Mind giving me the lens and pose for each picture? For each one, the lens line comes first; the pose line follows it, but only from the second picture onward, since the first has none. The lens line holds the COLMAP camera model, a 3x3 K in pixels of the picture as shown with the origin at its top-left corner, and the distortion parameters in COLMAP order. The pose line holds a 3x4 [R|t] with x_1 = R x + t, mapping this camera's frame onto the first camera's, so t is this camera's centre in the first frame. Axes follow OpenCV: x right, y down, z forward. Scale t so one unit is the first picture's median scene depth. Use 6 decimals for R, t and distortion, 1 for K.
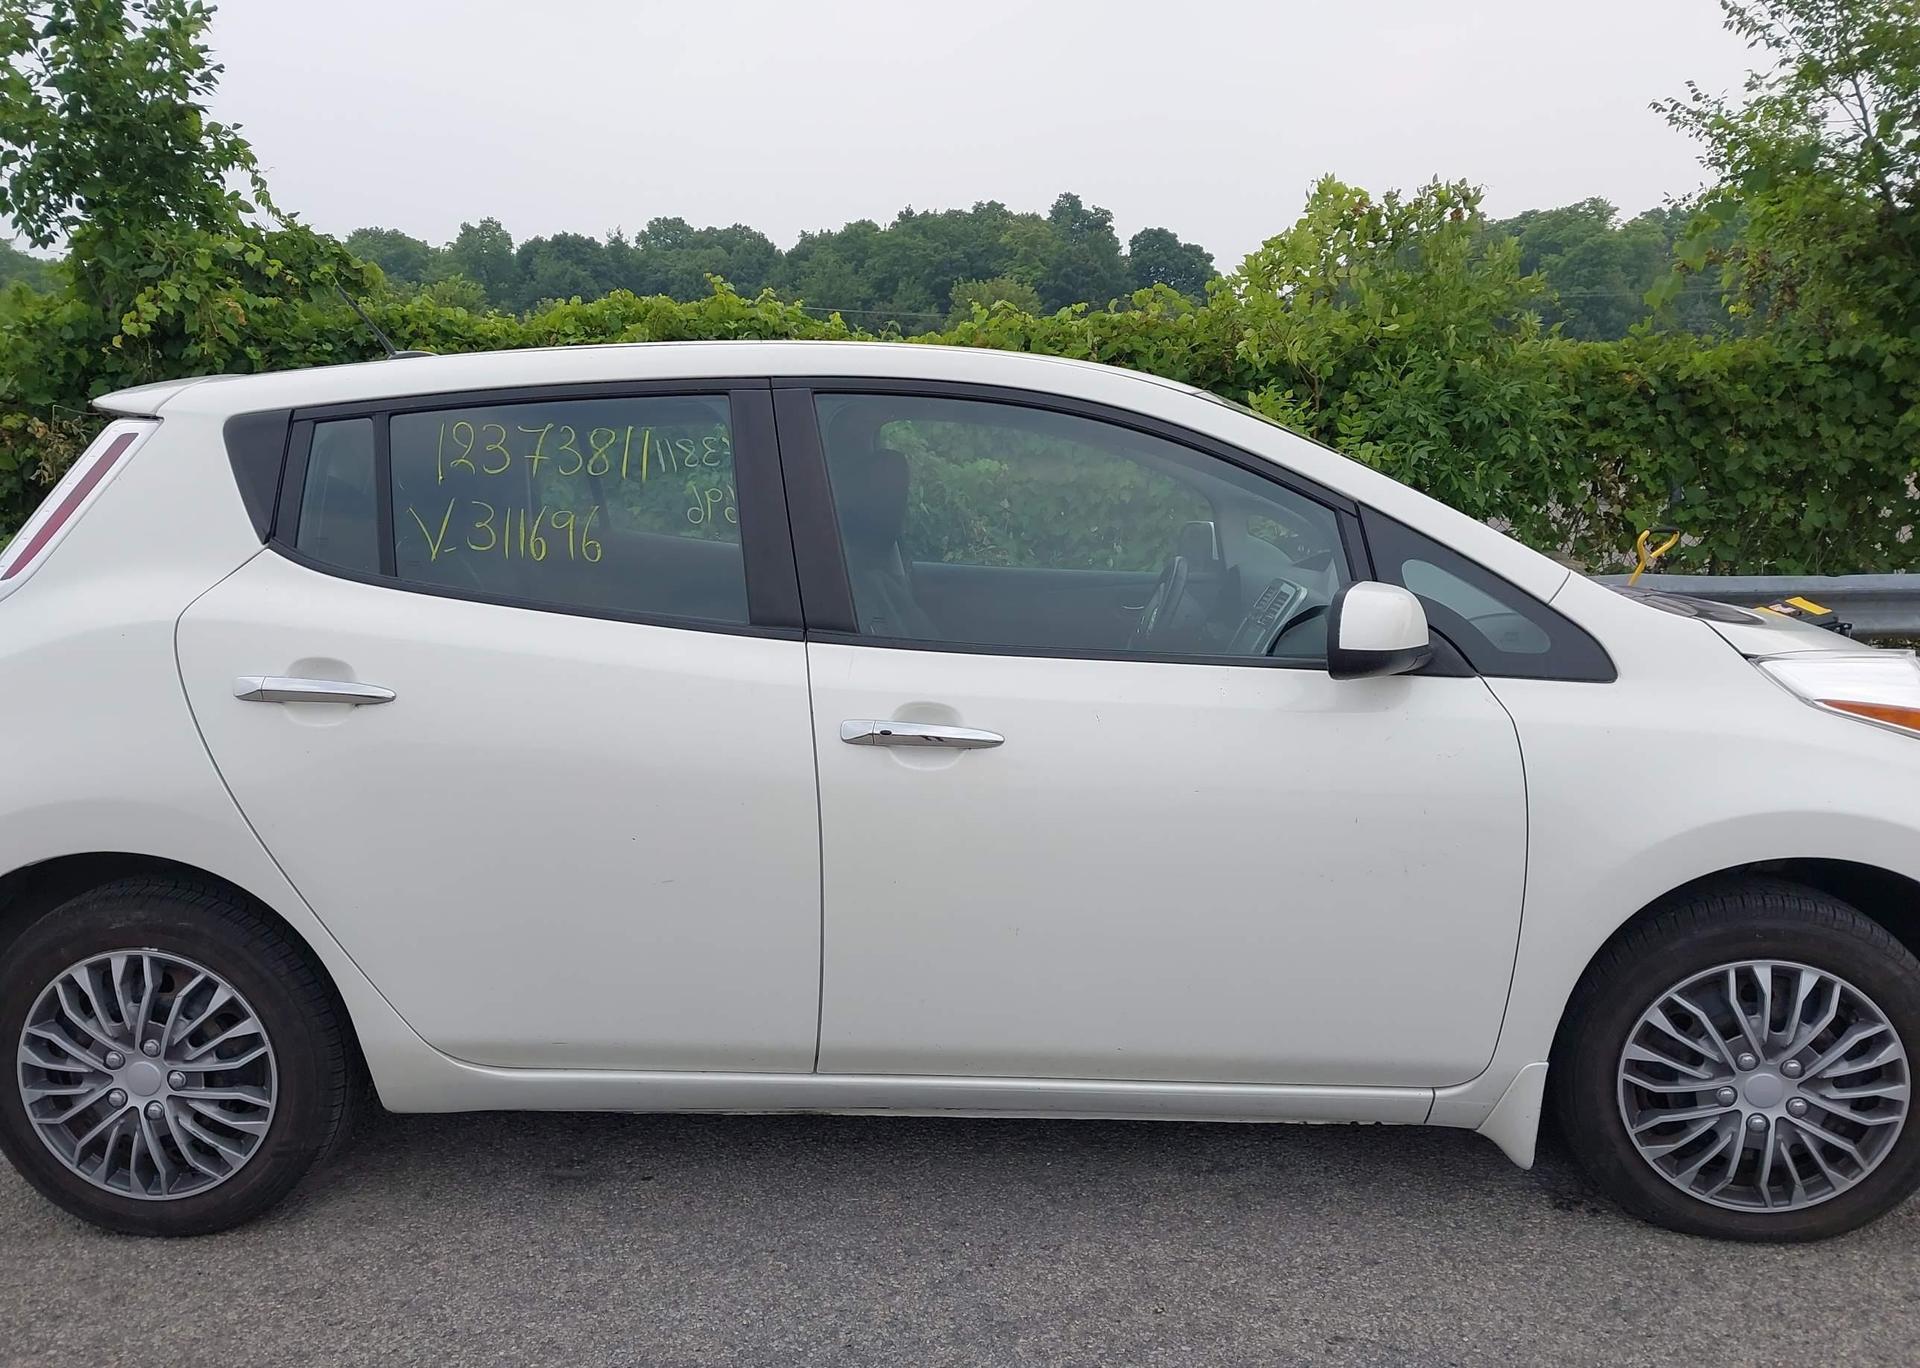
lens RADIAL K [[1516.7, 0, 958.8], [0, 1516.7, 691.2], [0, 0, 1]] dist [0.031464, -0.044739]
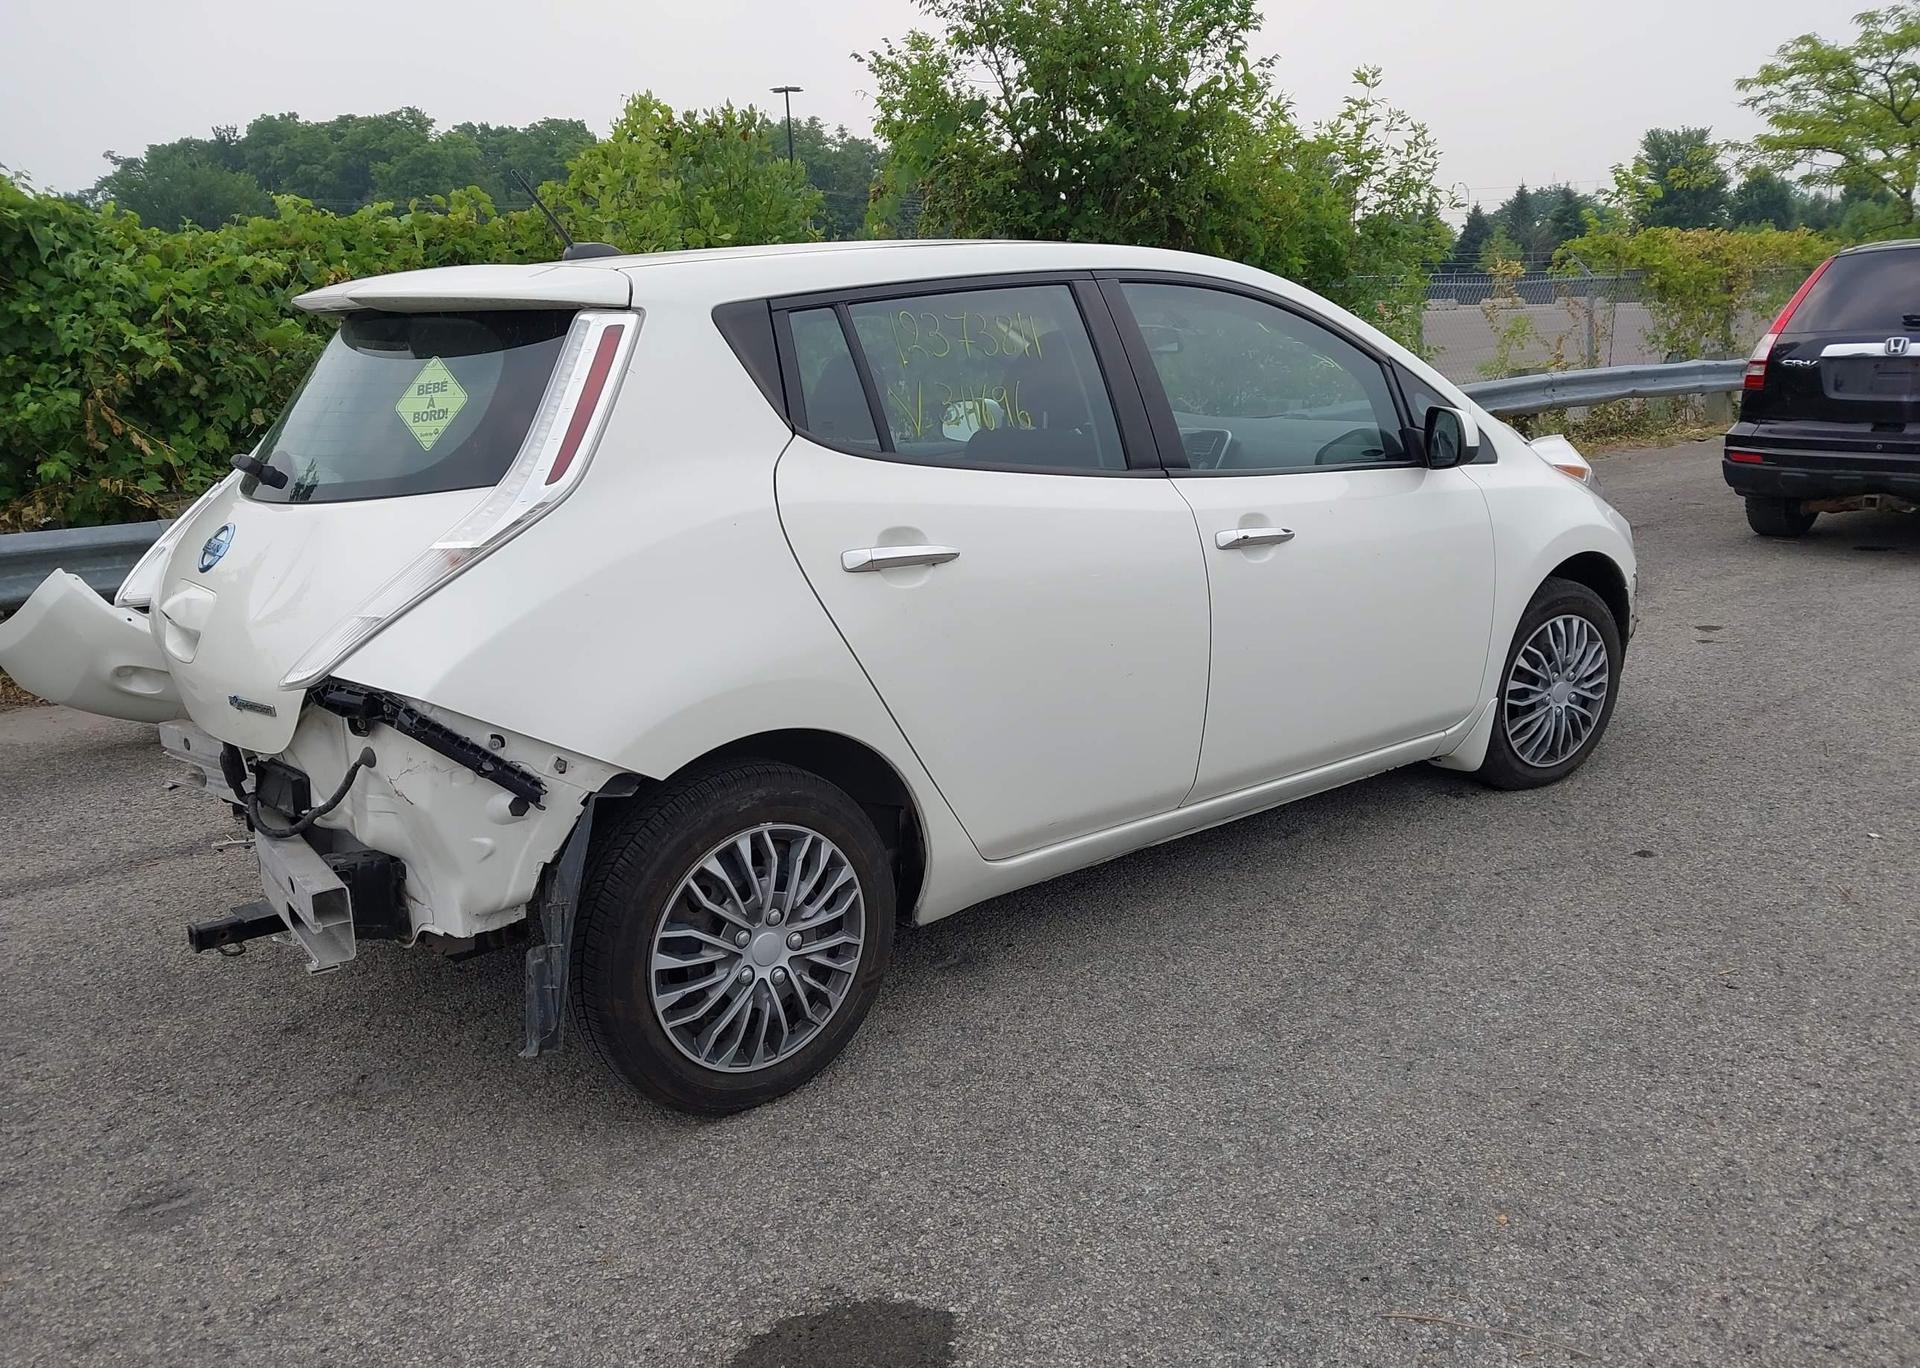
lens RADIAL K [[1516.7, 0, 958.8], [0, 1516.7, 691.2], [0, 0, 1]] dist [0.031464, -0.044739]
pose [[0.748769, -0.168968, 0.640932, -1.070284], [0.133390, 0.985592, 0.103998, -0.010789], [-0.649270, 0.007623, 0.760520, 0.121759]]
